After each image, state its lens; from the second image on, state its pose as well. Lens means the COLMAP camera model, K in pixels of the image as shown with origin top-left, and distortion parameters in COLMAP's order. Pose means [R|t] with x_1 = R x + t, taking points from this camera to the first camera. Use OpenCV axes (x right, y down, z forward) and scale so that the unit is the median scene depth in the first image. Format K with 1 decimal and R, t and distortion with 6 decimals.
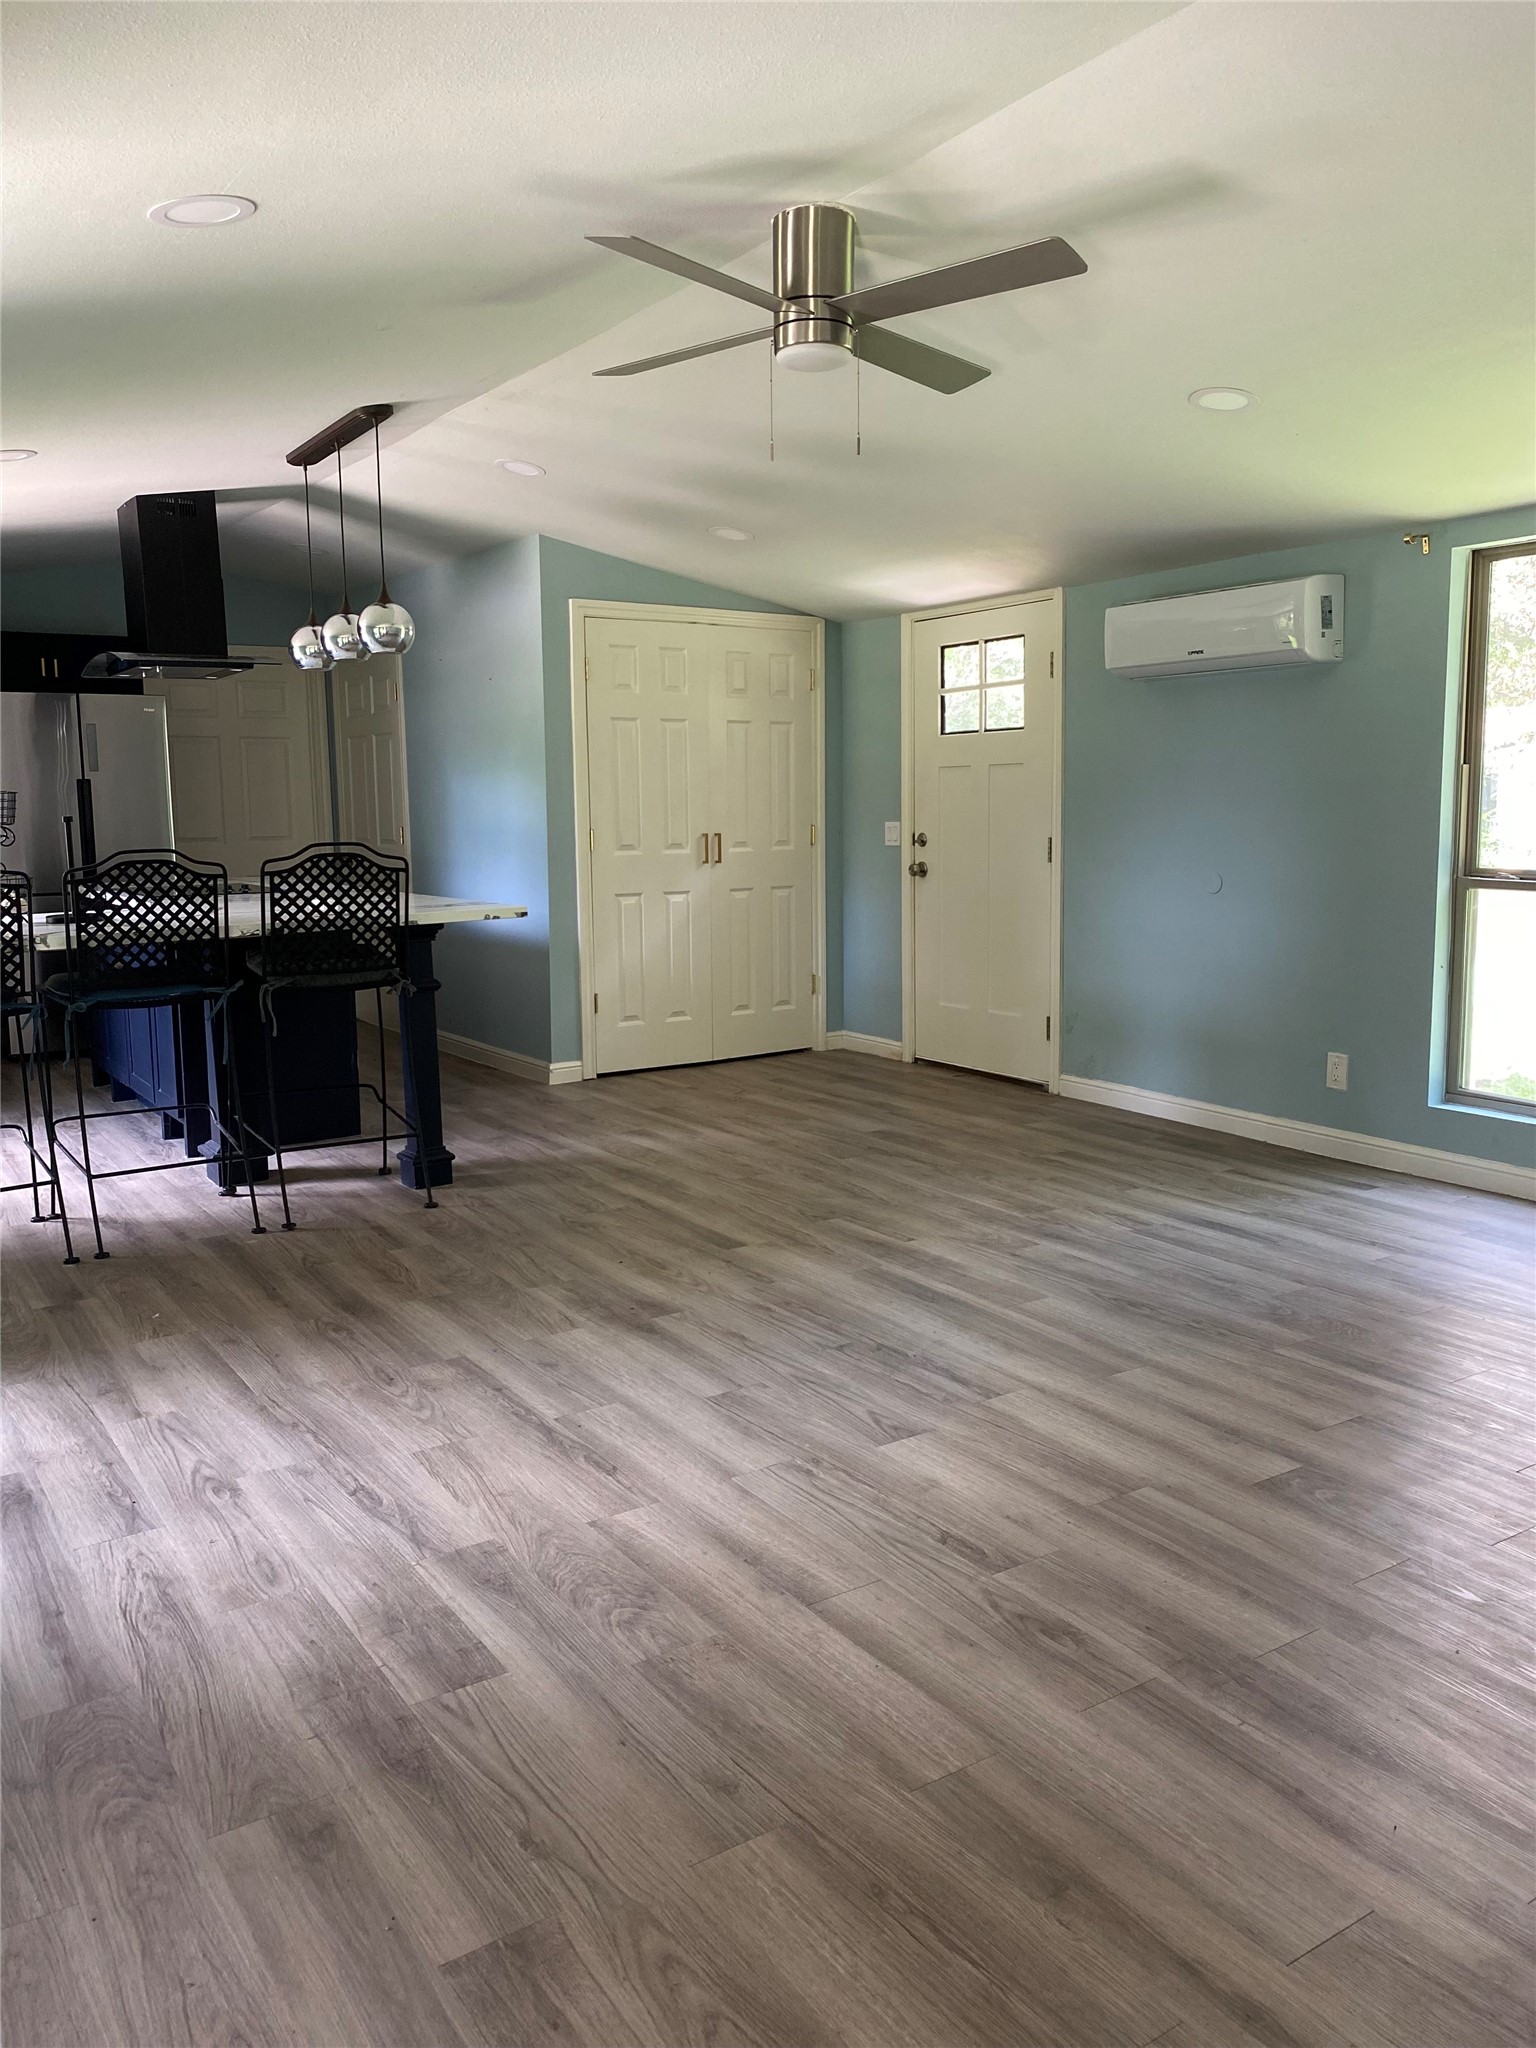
lens RADIAL K [[1538.4, 0, 768.0], [0, 1538.4, 1024.0], [0, 0, 1]] dist [0.007539, -0.094350]
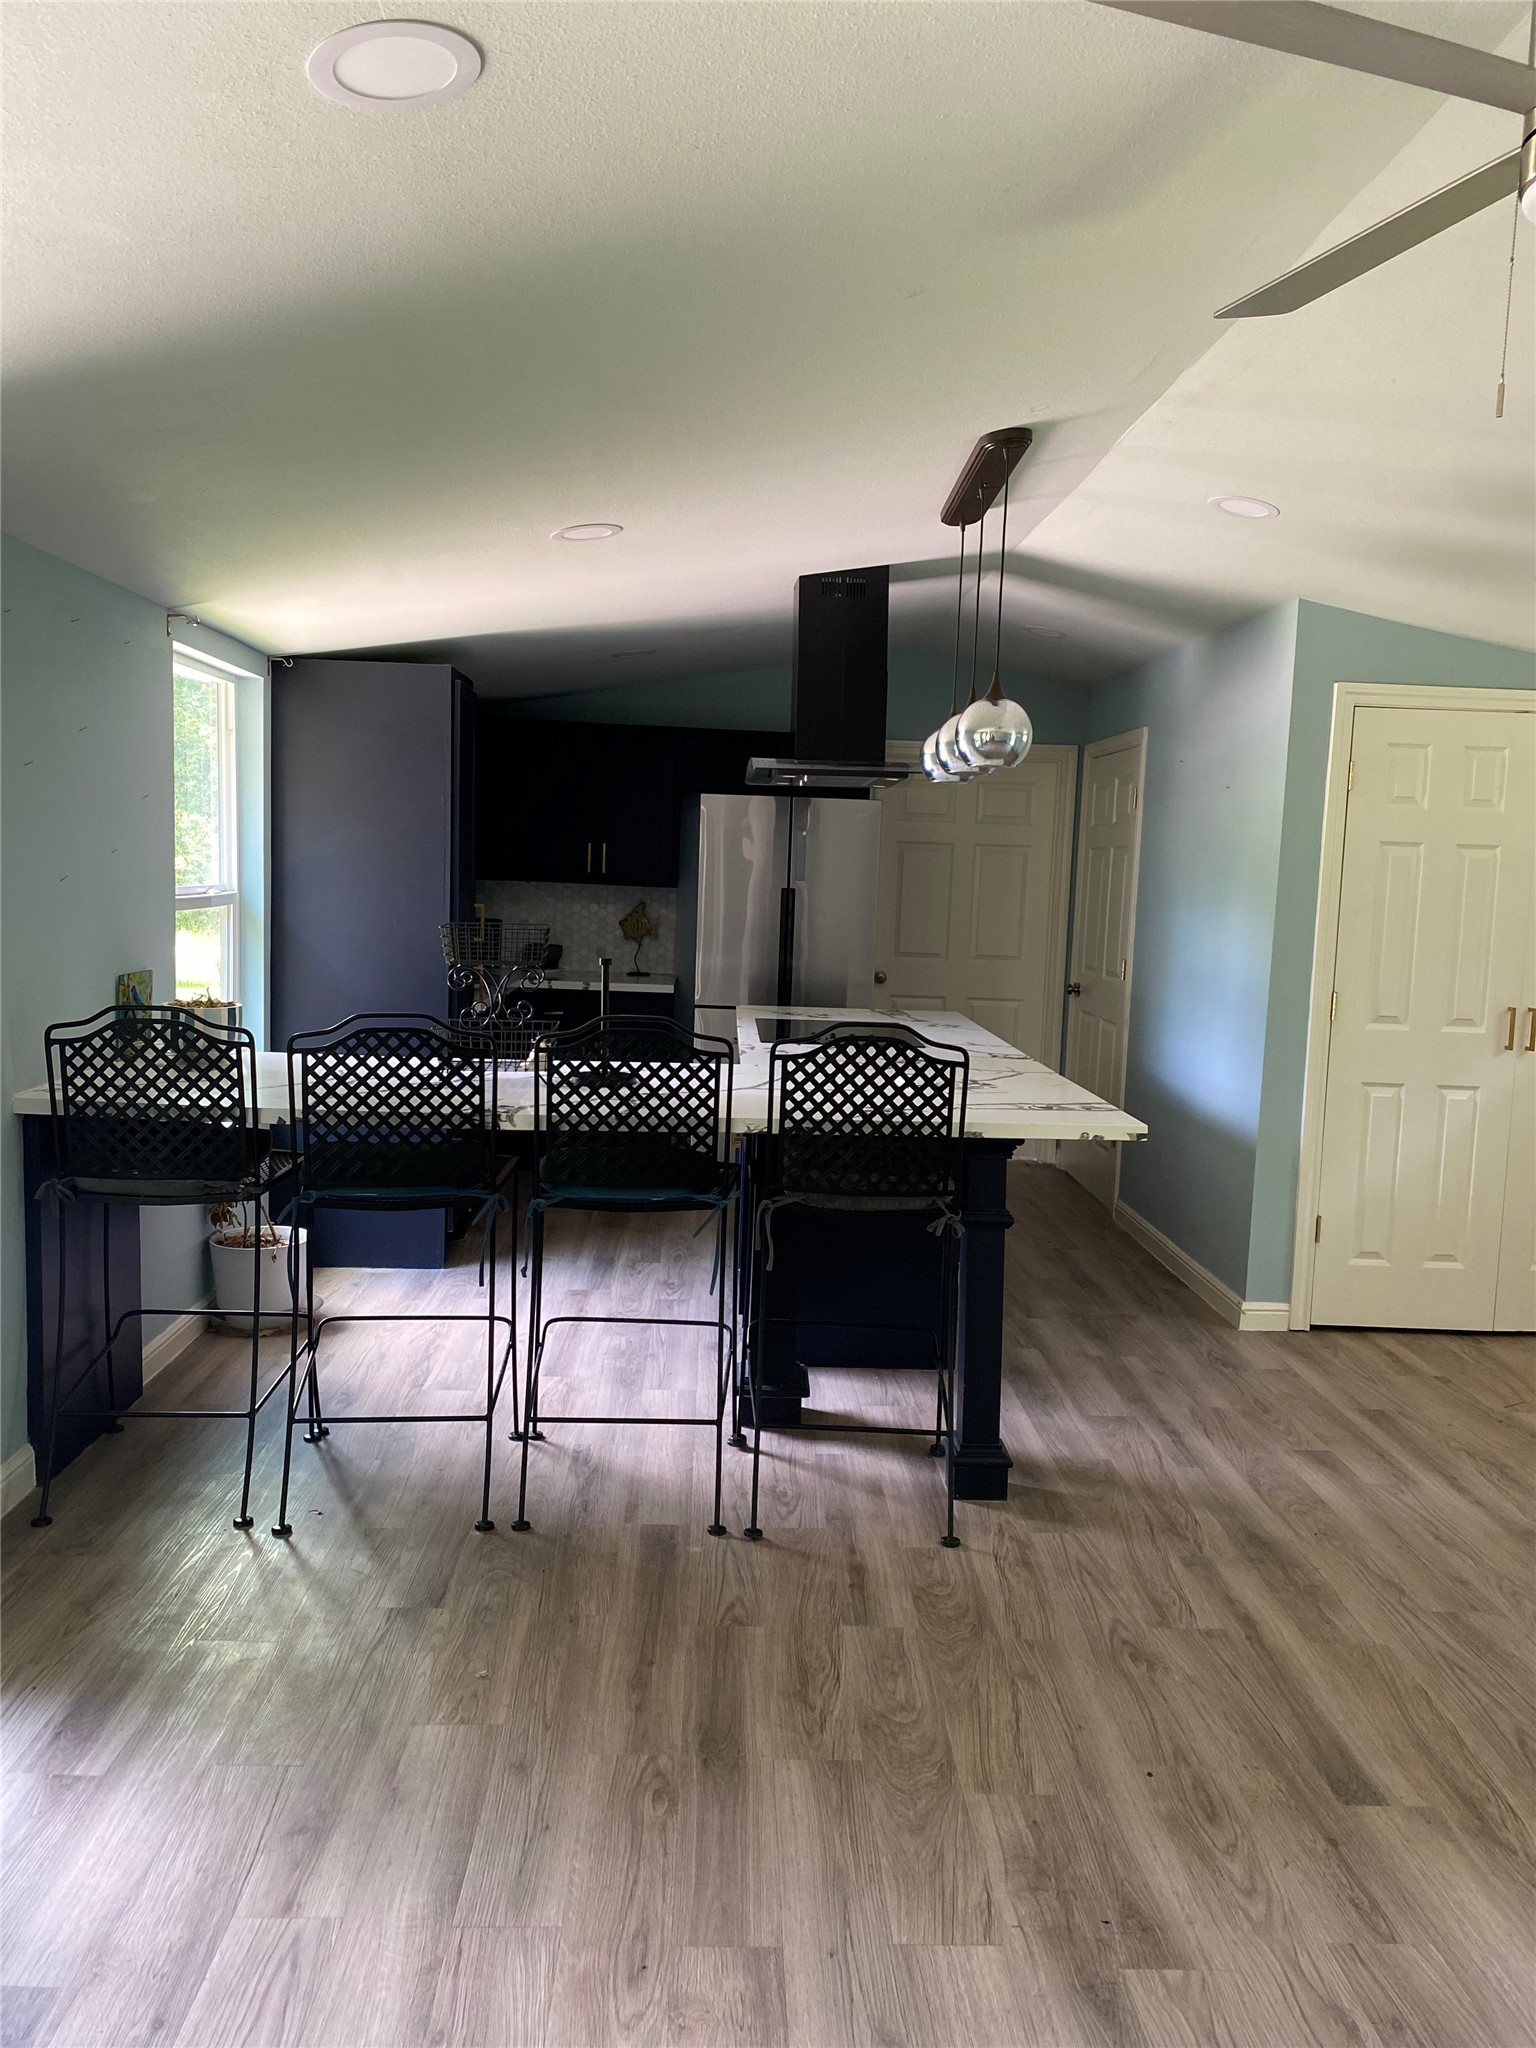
lens RADIAL K [[1547.0, 0, 781.3], [0, 1547.0, 1012.7], [0, 0, 1]] dist [0.072405, -0.091731]
pose [[0.853644, 0.083180, -0.514172, 0.063072], [-0.114819, 0.992933, -0.029995, -0.093420], [0.508044, 0.084642, 0.857162, 0.333507]]
